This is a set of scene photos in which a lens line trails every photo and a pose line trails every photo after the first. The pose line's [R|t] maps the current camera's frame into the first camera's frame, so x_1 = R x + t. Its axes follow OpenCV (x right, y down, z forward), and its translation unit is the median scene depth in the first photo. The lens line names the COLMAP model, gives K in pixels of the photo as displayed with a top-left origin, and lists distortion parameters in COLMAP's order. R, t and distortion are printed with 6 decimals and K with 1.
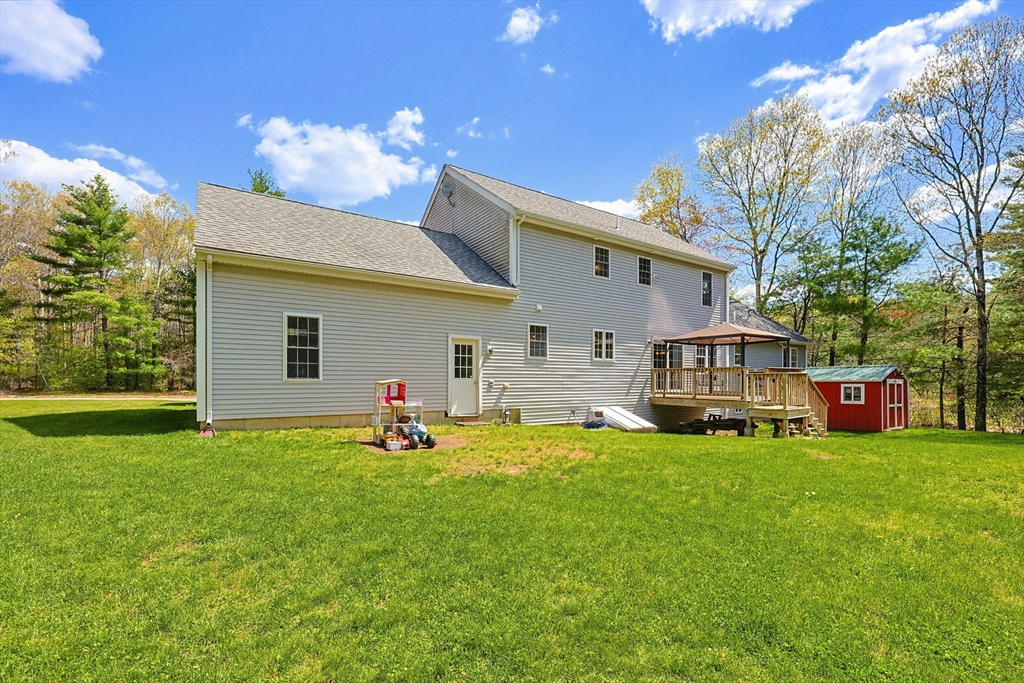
lens RADIAL K [[449.3, 0, 506.9], [0, 449.3, 382.4], [0, 0, 1]] dist [-0.008498, 0.000085]
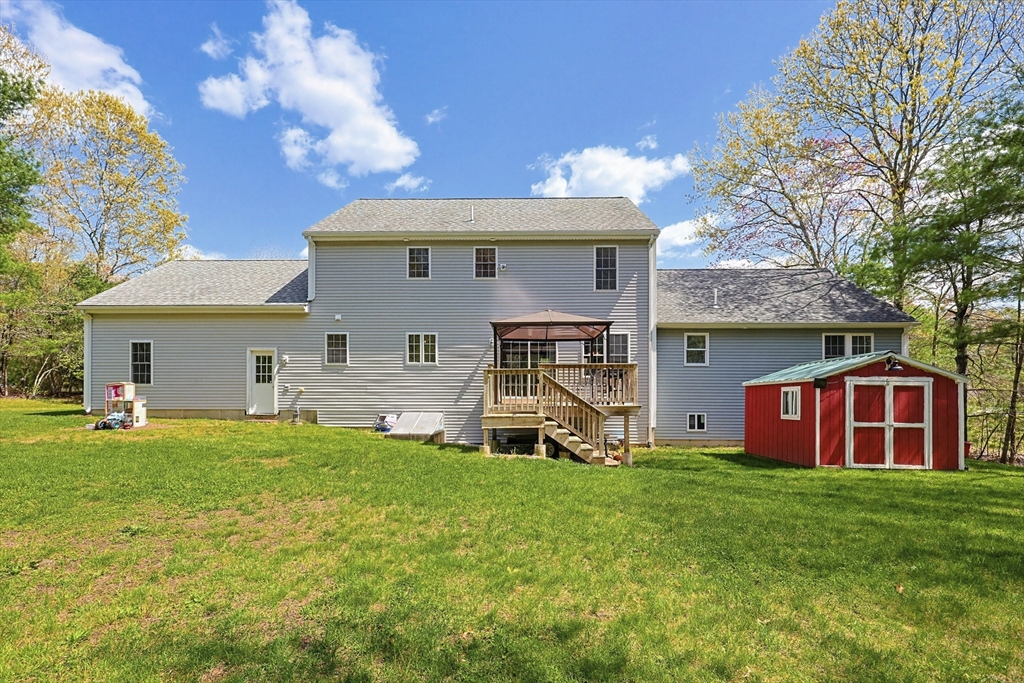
lens RADIAL K [[449.3, 0, 521.9], [0, 449.3, 396.1], [0, 0, 1]] dist [-0.008498, 0.000085]
pose [[0.821873, -0.000091, -0.569671, 0.934286], [-0.002920, 0.999986, -0.004373, 0.022597], [0.569663, 0.005258, 0.821861, 0.329470]]
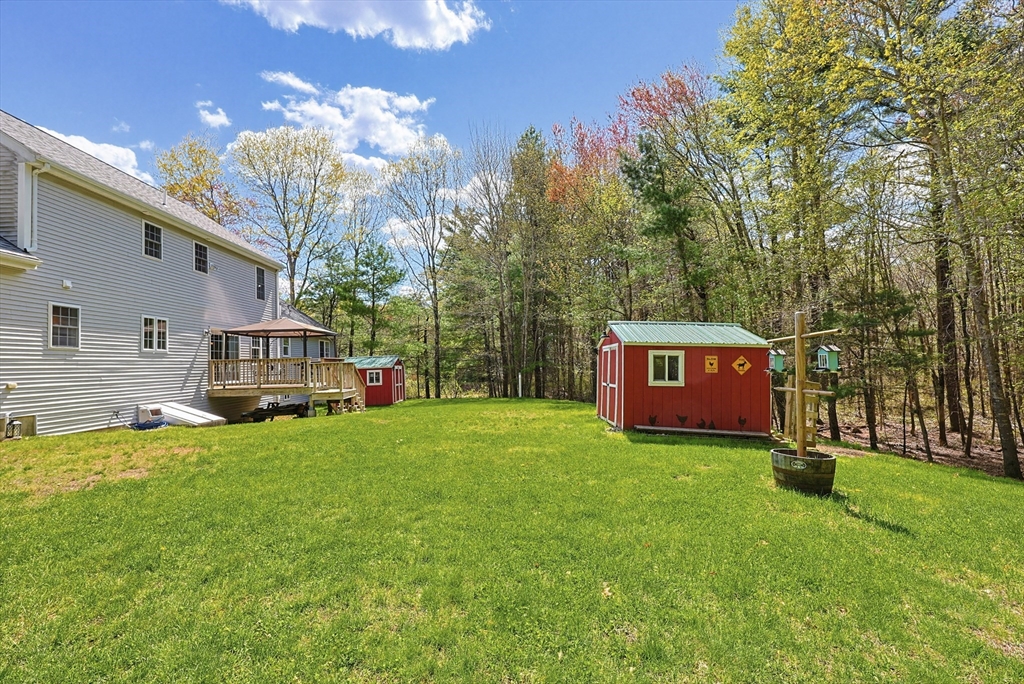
lens RADIAL K [[449.3, 0, 514.5], [0, 449.3, 350.4], [0, 0, 1]] dist [-0.008498, 0.000085]
pose [[0.528154, 0.009609, 0.849094, -0.156851], [0.029318, 0.999133, -0.029543, -0.003697], [-0.848642, 0.040496, 0.527414, -0.064897]]
